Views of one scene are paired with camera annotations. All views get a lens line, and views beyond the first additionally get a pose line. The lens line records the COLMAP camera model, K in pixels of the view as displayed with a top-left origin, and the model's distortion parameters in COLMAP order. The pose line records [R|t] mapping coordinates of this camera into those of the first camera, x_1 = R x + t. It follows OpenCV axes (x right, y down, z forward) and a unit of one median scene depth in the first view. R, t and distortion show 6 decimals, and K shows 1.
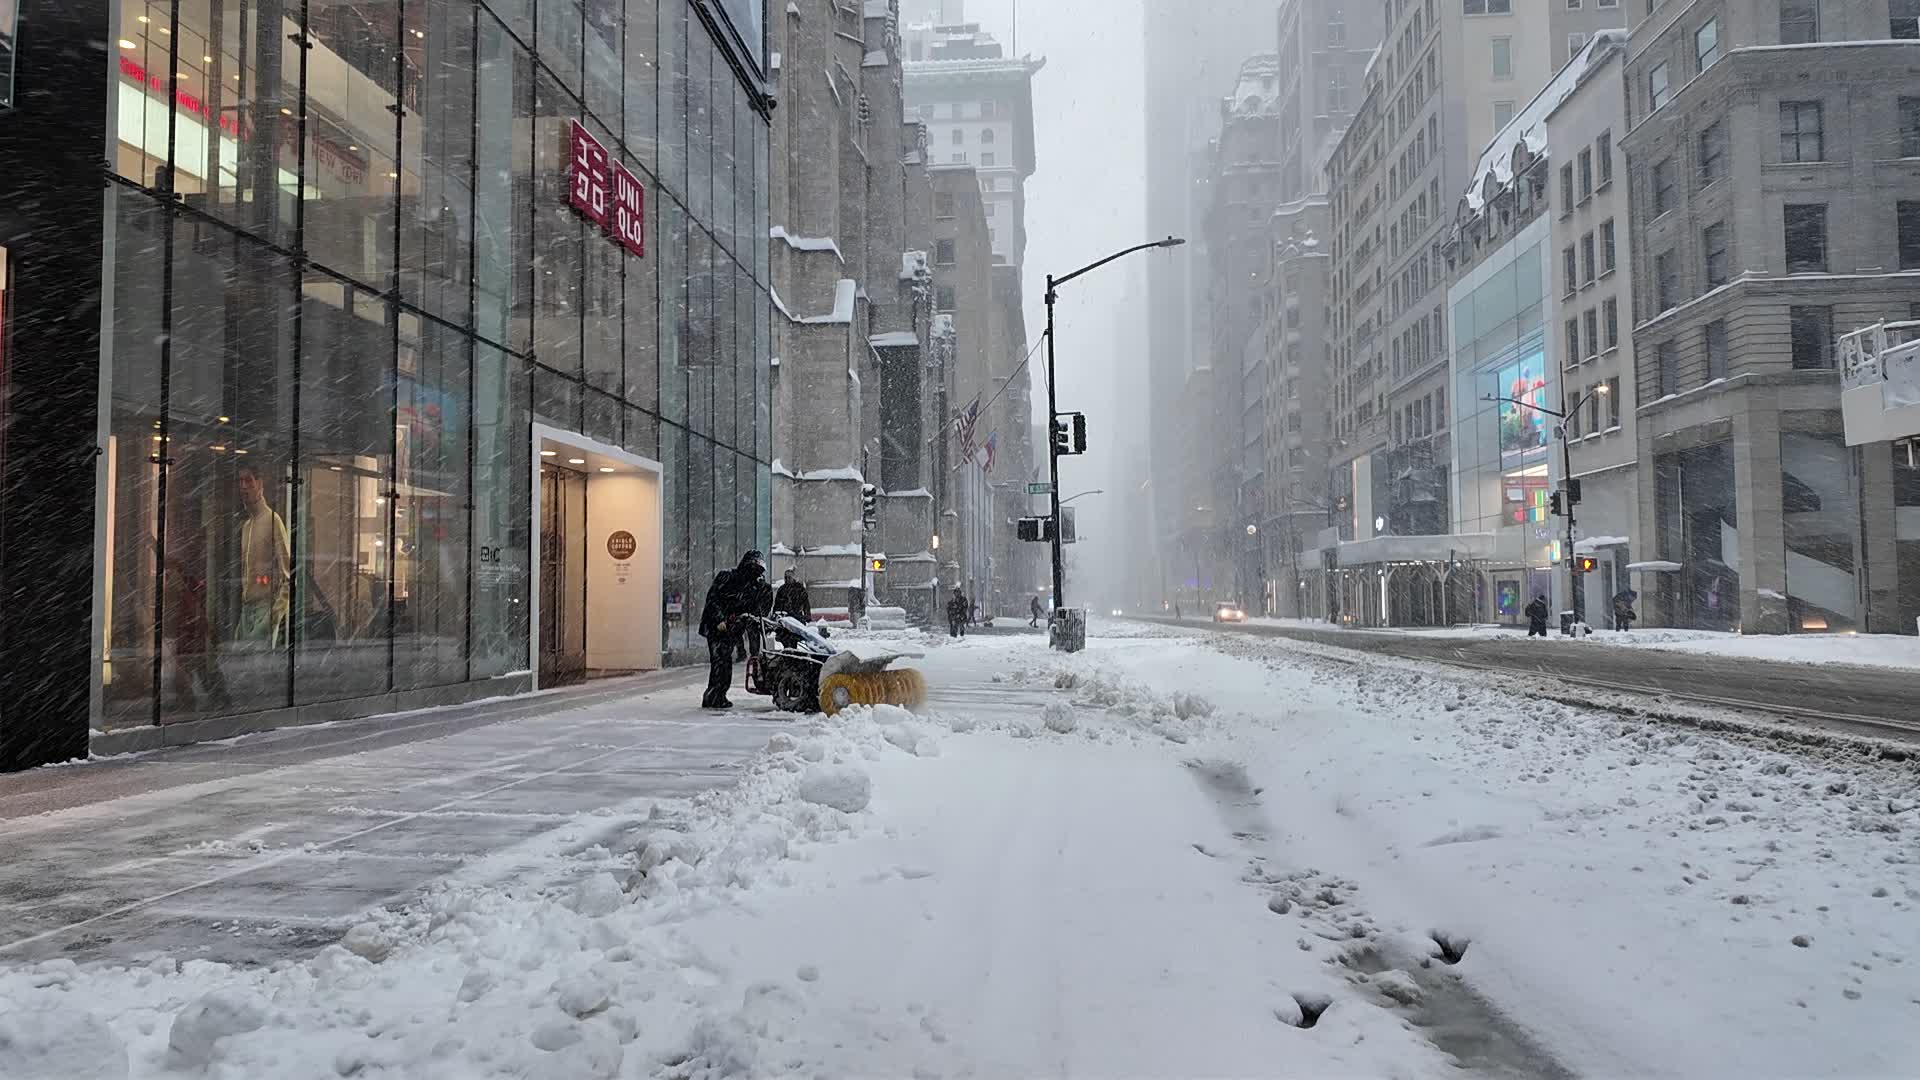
lens RADIAL K [[1126.0, 0, 957.7], [0, 1126.0, 544.9], [0, 0, 1]] dist [-0.008431, 0.002655]
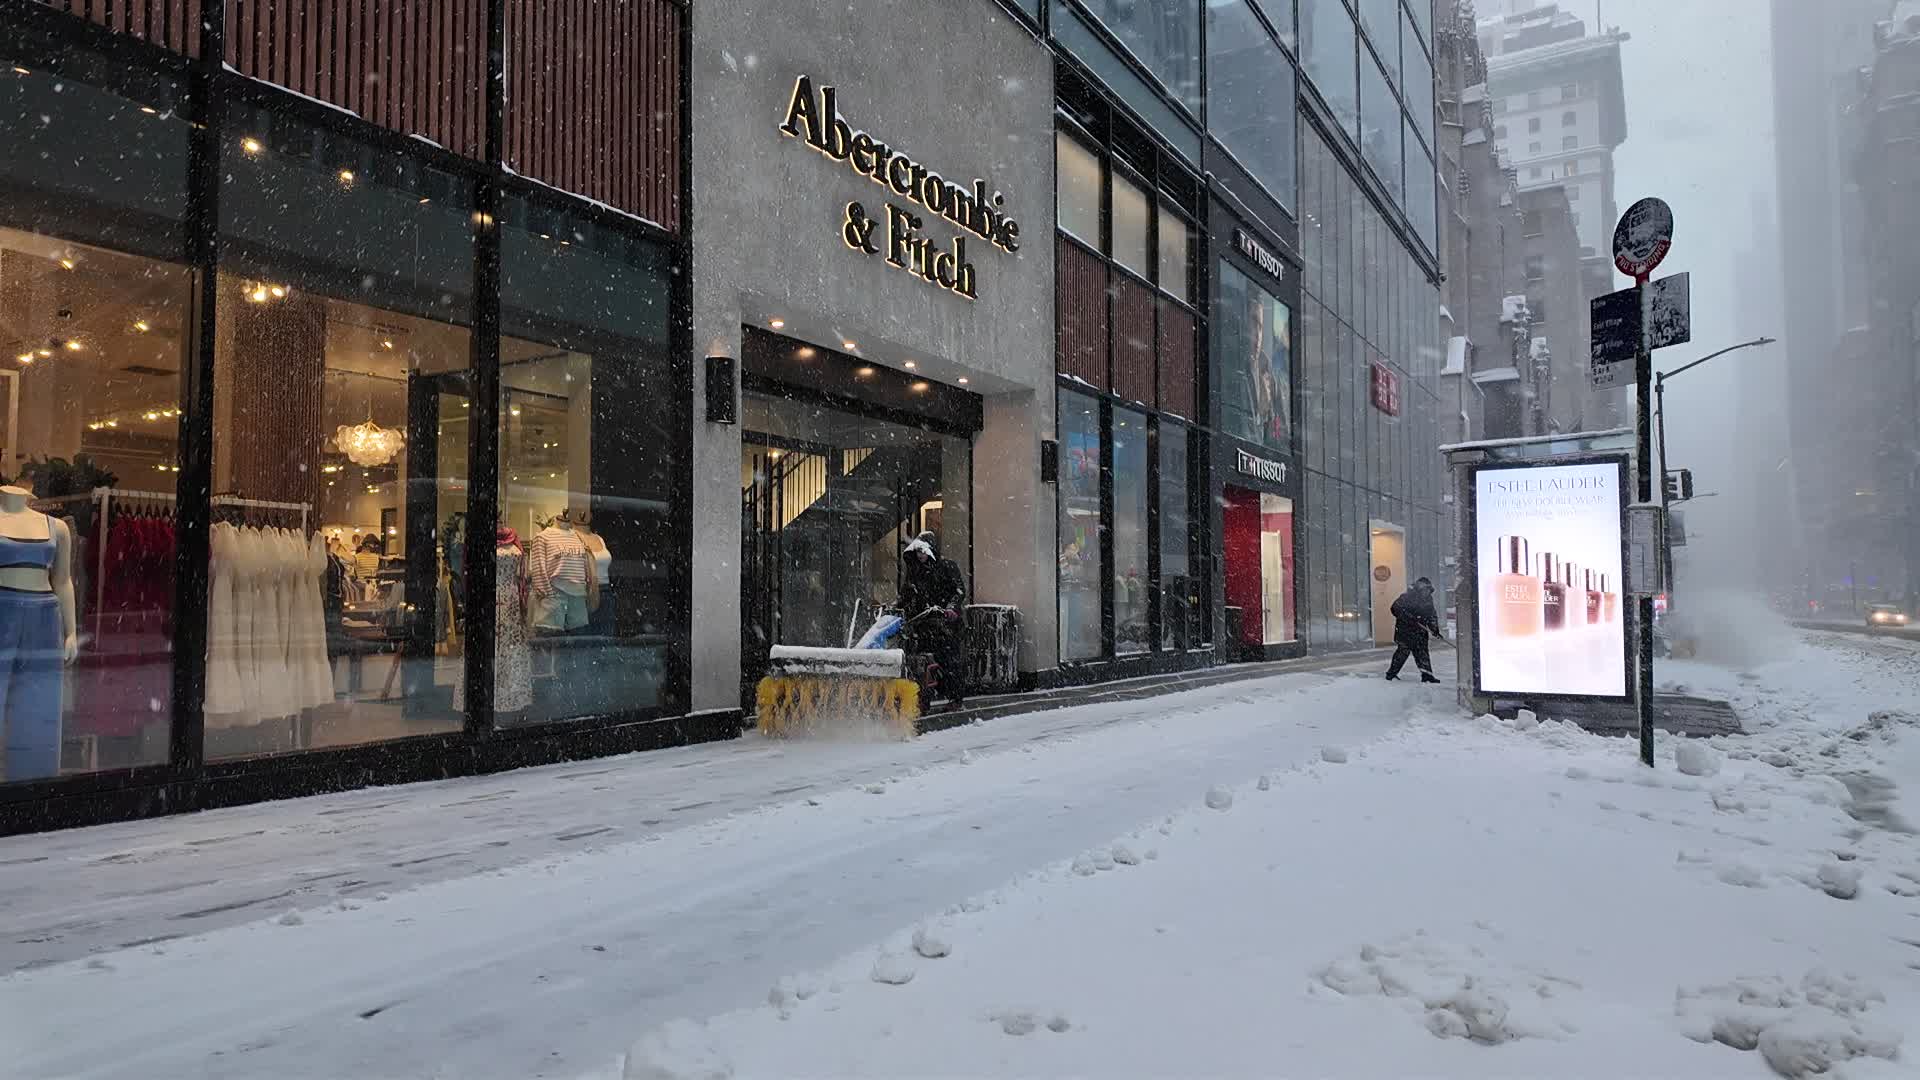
lens RADIAL K [[1126.0, 0, 961.0], [0, 1126.0, 546.9], [0, 0, 1]] dist [-0.008431, 0.002655]
pose [[0.891159, -0.019941, -0.453253, -0.014694], [0.020890, 0.999778, -0.002913, -0.008688], [0.453210, -0.006872, 0.891377, -0.148413]]
